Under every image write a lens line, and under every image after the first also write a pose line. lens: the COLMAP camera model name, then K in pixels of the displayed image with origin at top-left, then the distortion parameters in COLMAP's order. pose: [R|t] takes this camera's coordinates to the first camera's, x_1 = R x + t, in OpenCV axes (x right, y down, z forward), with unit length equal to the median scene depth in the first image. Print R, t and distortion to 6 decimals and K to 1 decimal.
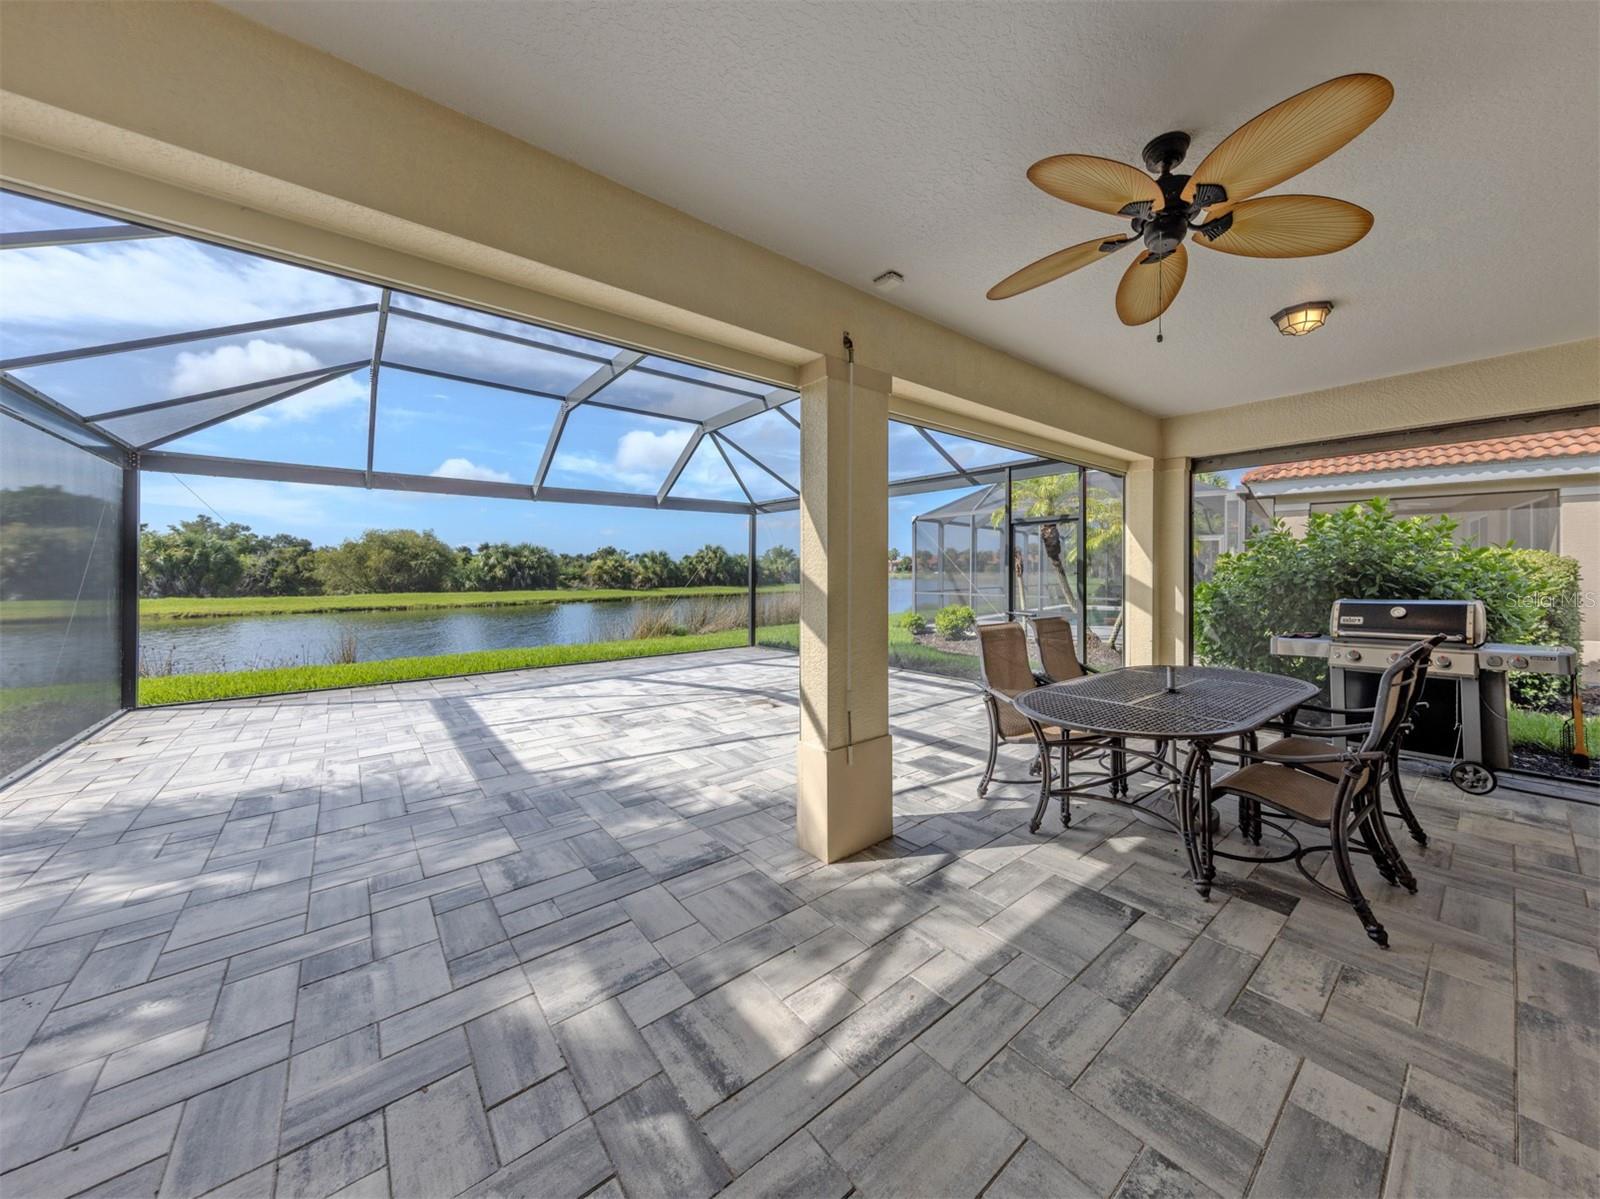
lens RADIAL K [[585.2, 0, 872.2], [0, 585.2, 562.7], [0, 0, 1]] dist [0.003845, 0.000017]
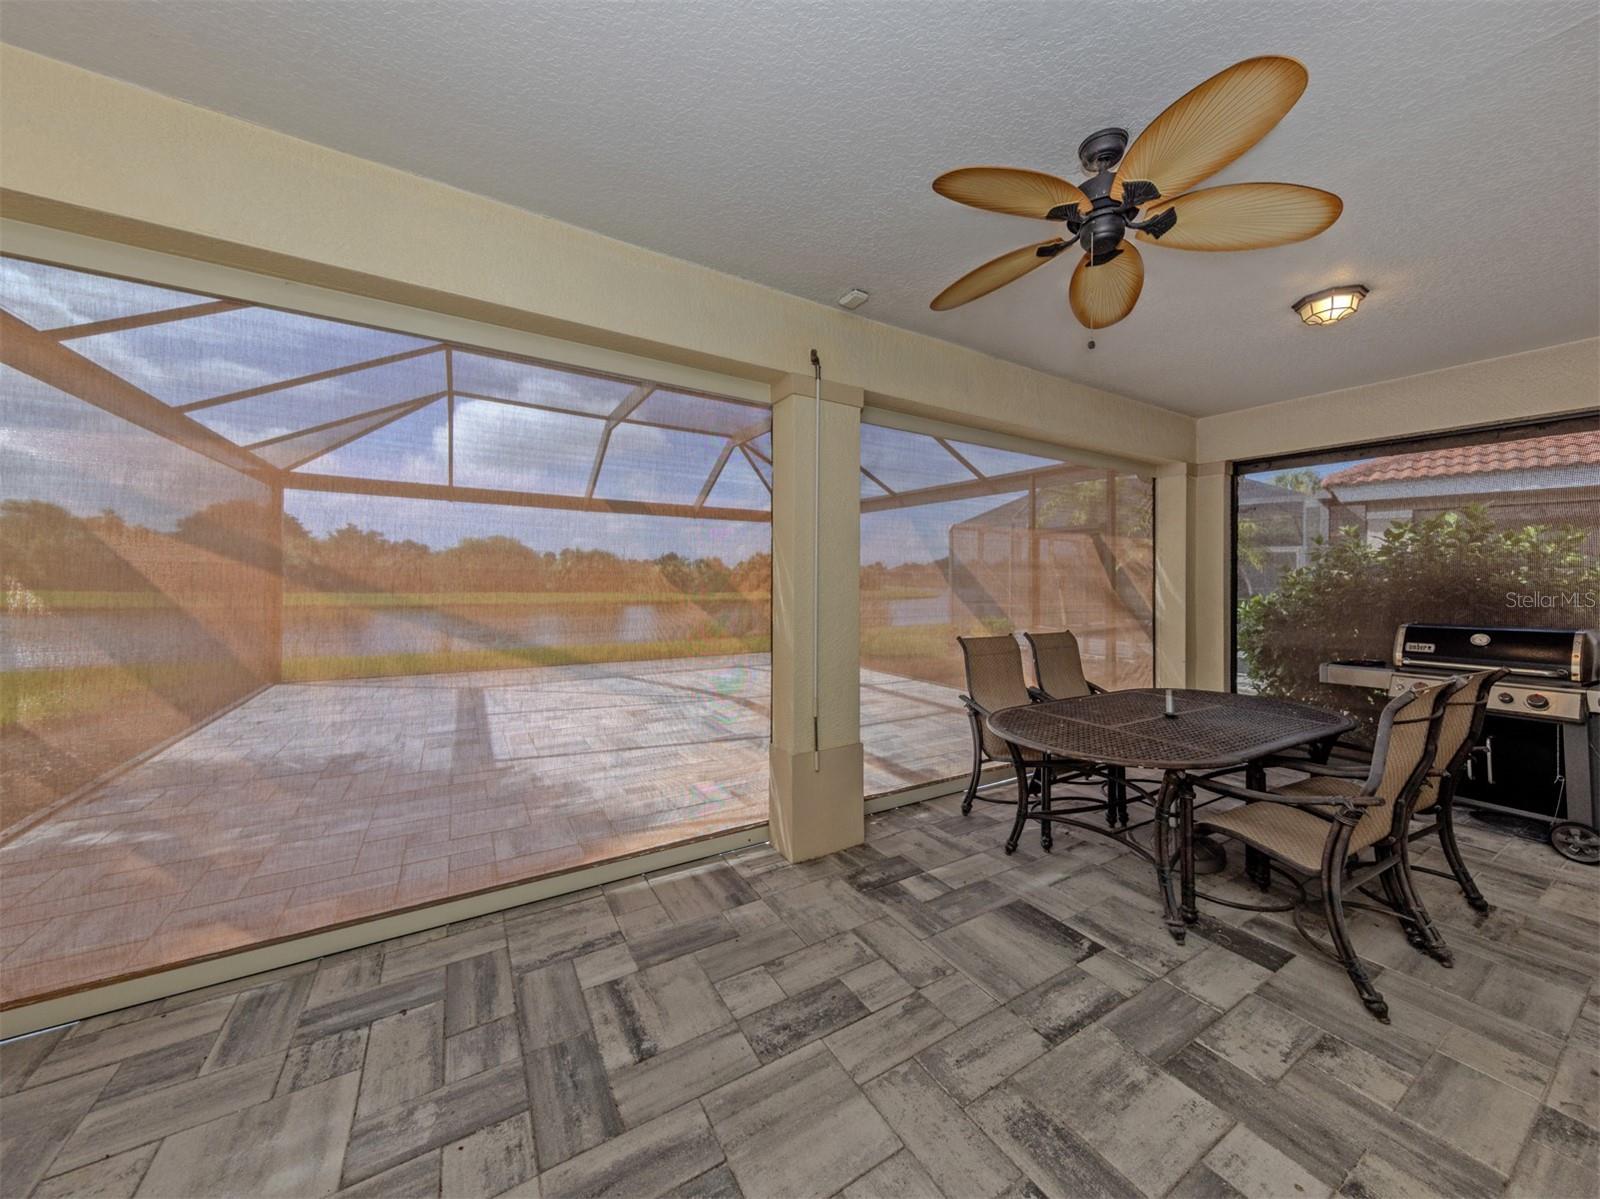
lens RADIAL K [[586.9, 0, 819.4], [0, 586.9, 566.2], [0, 0, 1]] dist [0.003370, 0.000019]
pose [[0.984145, 0.013011, -0.176886, 0.193523], [-0.014350, 0.999877, -0.006292, -0.005667], [0.176783, 0.008731, 0.984211, -0.019992]]
